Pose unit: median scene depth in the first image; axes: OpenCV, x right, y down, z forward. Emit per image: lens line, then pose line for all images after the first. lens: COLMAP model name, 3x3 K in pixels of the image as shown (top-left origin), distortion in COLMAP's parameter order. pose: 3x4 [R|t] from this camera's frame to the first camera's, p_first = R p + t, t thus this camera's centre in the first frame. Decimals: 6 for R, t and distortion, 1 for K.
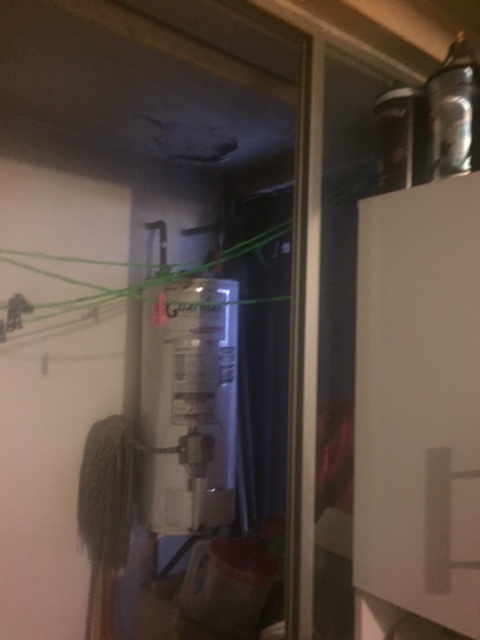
lens RADIAL K [[544.7, 0, 239.0], [0, 544.7, 316.0], [0, 0, 1]] dist [0.051218, -0.038280]
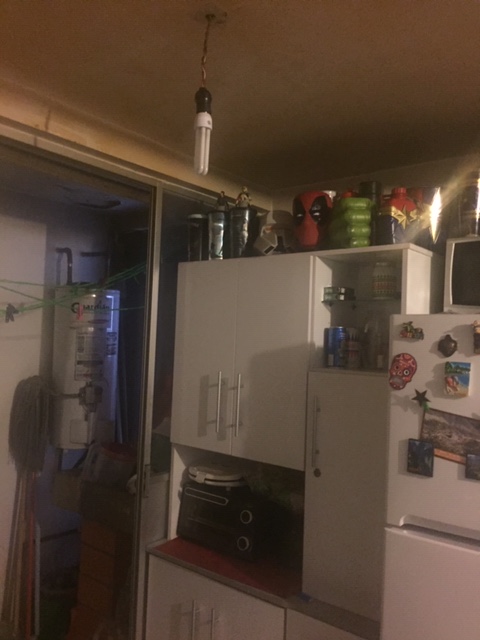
lens RADIAL K [[544.7, 0, 243.4], [0, 544.7, 319.4], [0, 0, 1]] dist [0.051218, -0.038280]
pose [[0.975805, 0.017923, 0.217909, 0.005301], [-0.024763, 0.999281, 0.028696, -0.036688], [-0.217238, -0.033397, 0.975547, -0.656103]]
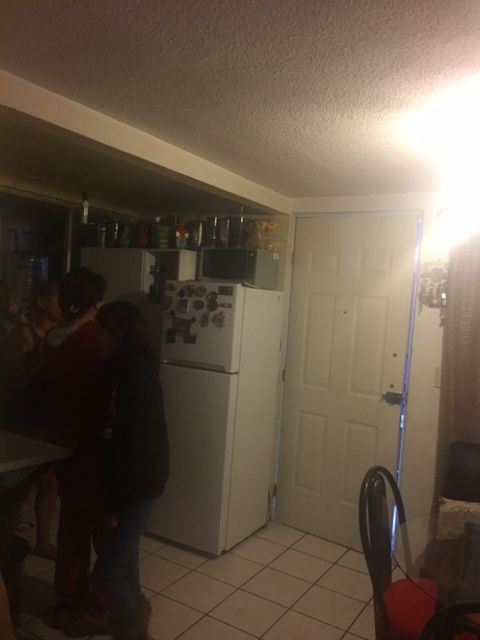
lens RADIAL K [[544.7, 0, 241.0], [0, 544.7, 320.1], [0, 0, 1]] dist [0.051218, -0.038280]
pose [[0.940212, 0.020788, 0.339954, -0.021101], [-0.062234, 0.991817, 0.111471, -0.121356], [-0.334855, -0.125963, 0.933812, -1.894744]]
